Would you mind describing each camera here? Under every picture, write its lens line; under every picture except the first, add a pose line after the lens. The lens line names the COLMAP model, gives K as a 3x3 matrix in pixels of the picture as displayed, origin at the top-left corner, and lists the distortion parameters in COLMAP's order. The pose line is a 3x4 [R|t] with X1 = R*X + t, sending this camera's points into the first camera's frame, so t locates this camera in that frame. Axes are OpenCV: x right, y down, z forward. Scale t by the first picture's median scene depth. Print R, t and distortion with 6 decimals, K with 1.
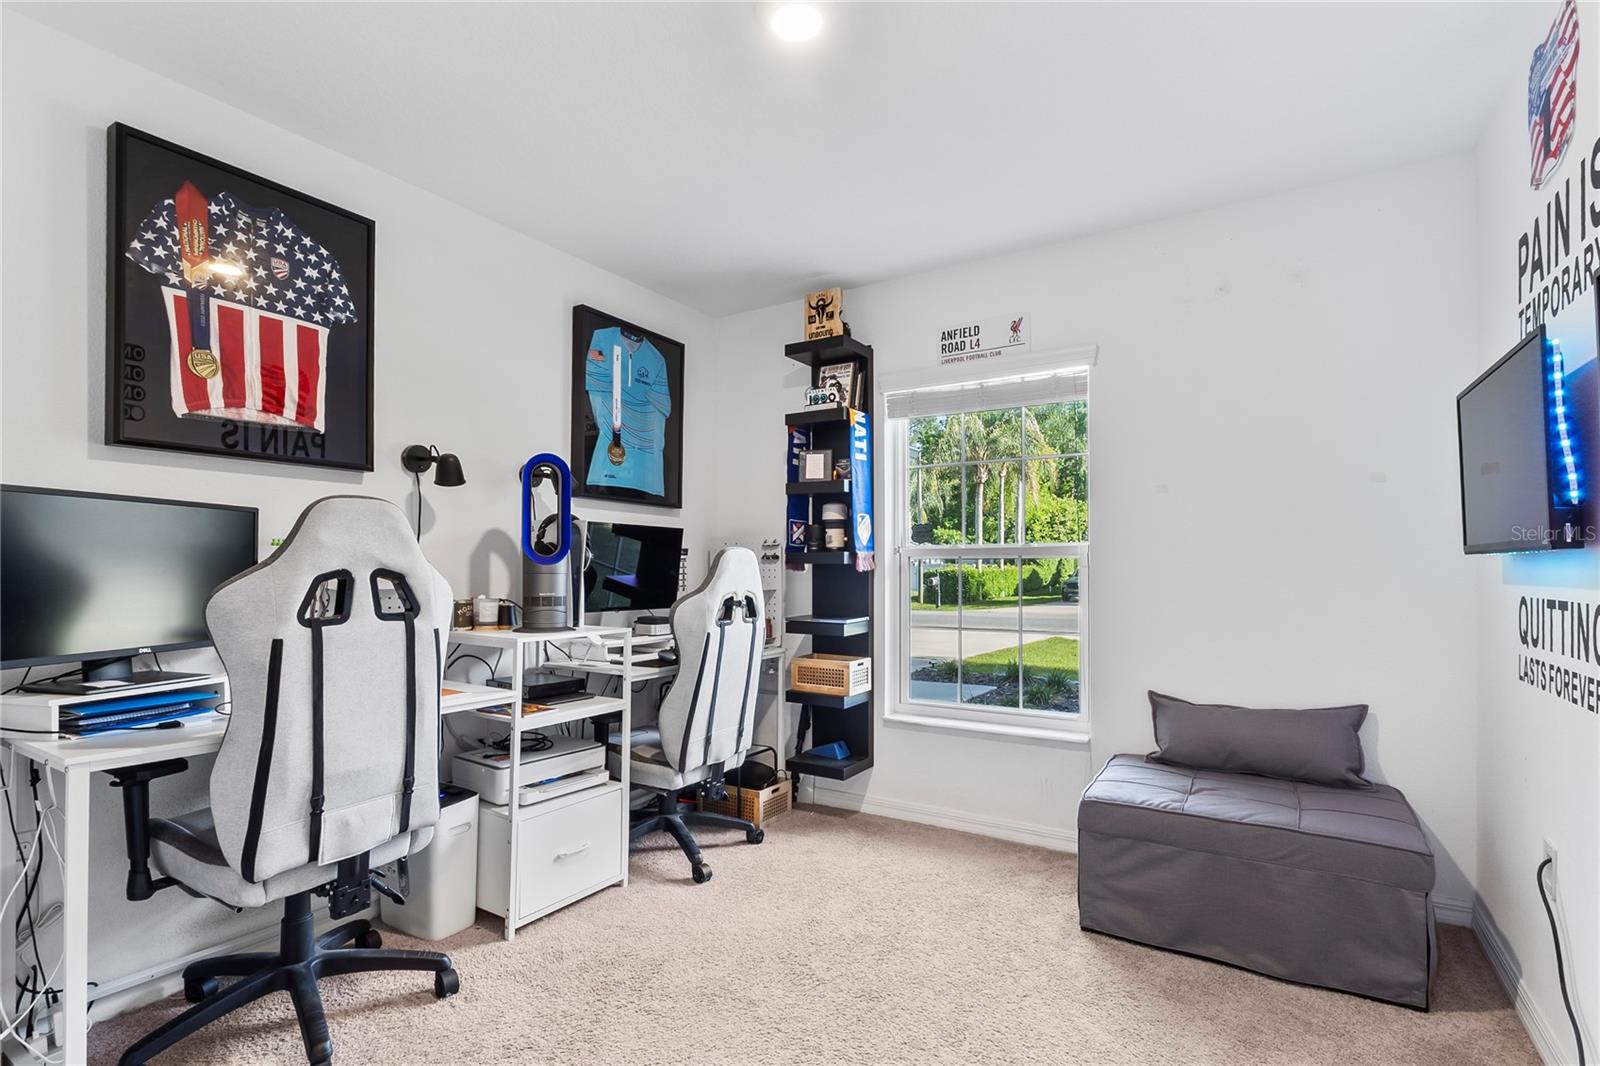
lens RADIAL K [[812.5, 0, 834.9], [0, 812.5, 575.2], [0, 0, 1]] dist [0.016878, -0.000064]
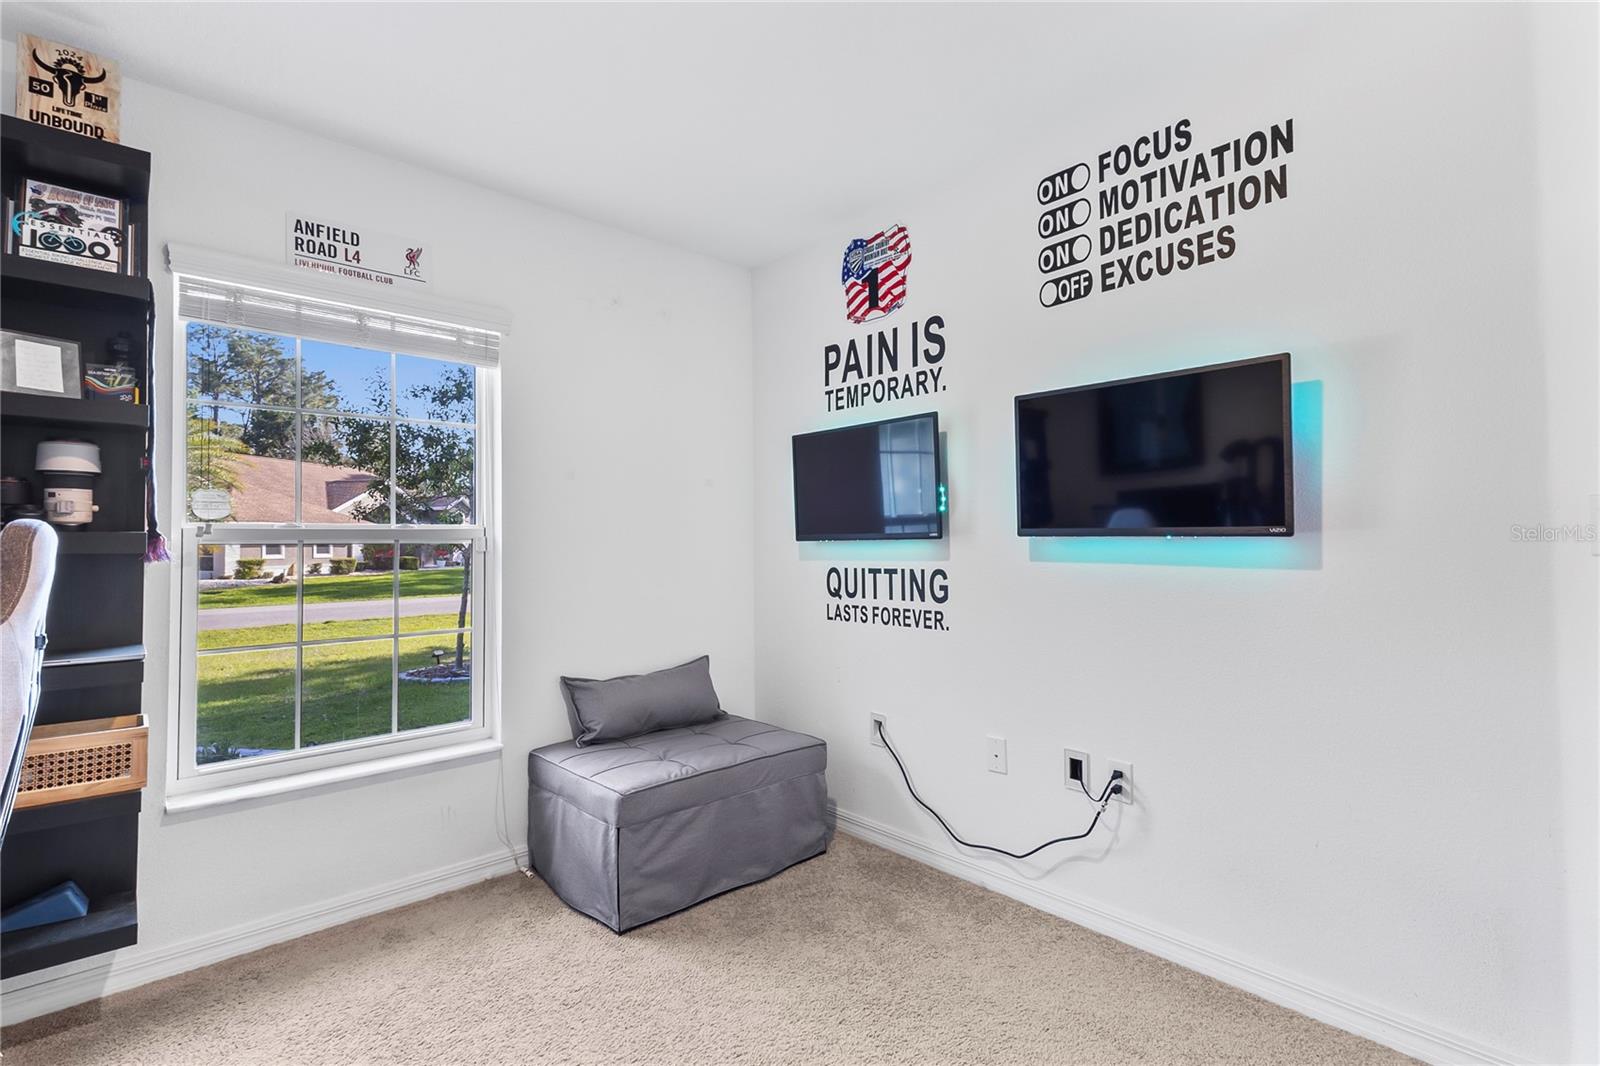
lens RADIAL K [[752.1, 0, 809.5], [0, 752.1, 527.4], [0, 0, 1]] dist [0.024506, -0.003571]
pose [[0.268247, 0.019915, 0.963144, -0.461898], [0.018358, 0.999499, -0.025780, -0.011646], [-0.963175, 0.024596, 0.267747, 0.501500]]
